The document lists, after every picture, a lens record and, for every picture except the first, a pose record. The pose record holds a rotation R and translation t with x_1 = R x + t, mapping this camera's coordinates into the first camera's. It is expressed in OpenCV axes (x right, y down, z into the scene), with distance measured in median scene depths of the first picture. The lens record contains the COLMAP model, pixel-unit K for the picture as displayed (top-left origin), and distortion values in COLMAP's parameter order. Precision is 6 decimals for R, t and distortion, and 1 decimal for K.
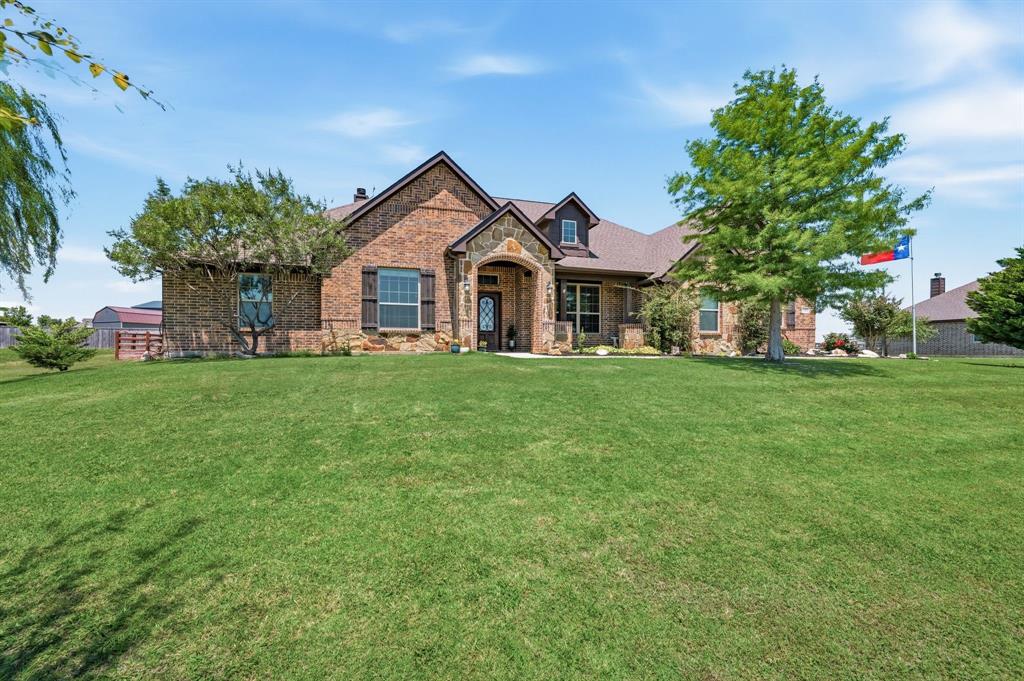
lens RADIAL K [[412.2, 0, 512.2], [0, 412.2, 331.7], [0, 0, 1]] dist [-0.000446, 0.000023]
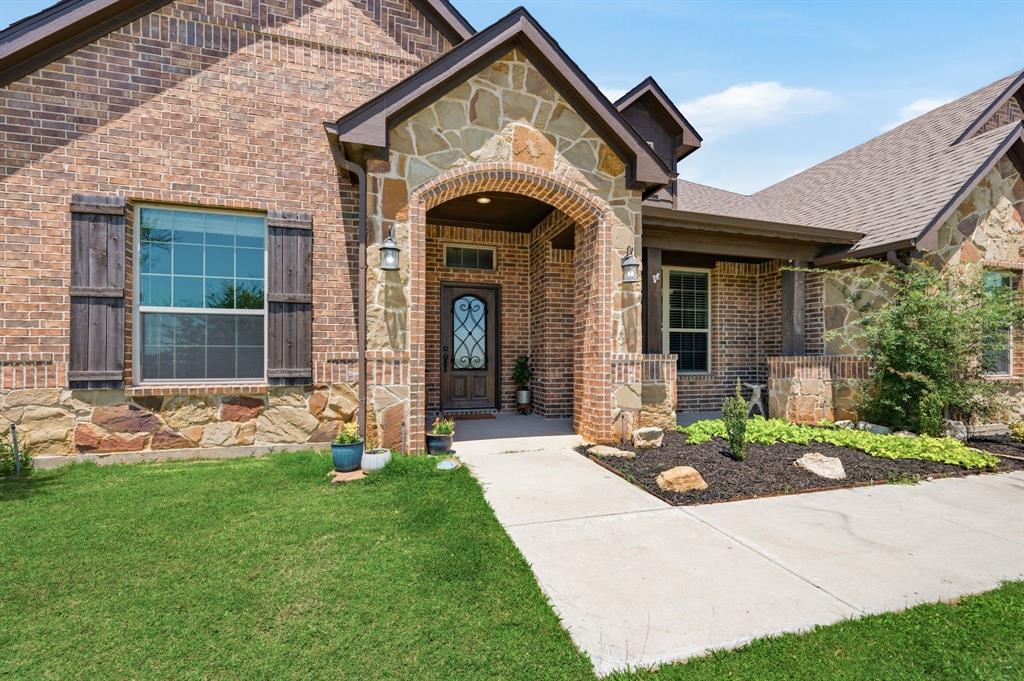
lens RADIAL K [[412.2, 0, 512.2], [0, 412.2, 331.7], [0, 0, 1]] dist [-0.000446, 0.000023]
pose [[0.999927, -0.002287, -0.011887, -0.009602], [0.002062, 0.999819, -0.018888, -0.041841], [0.011929, 0.018862, 0.999751, 0.646514]]
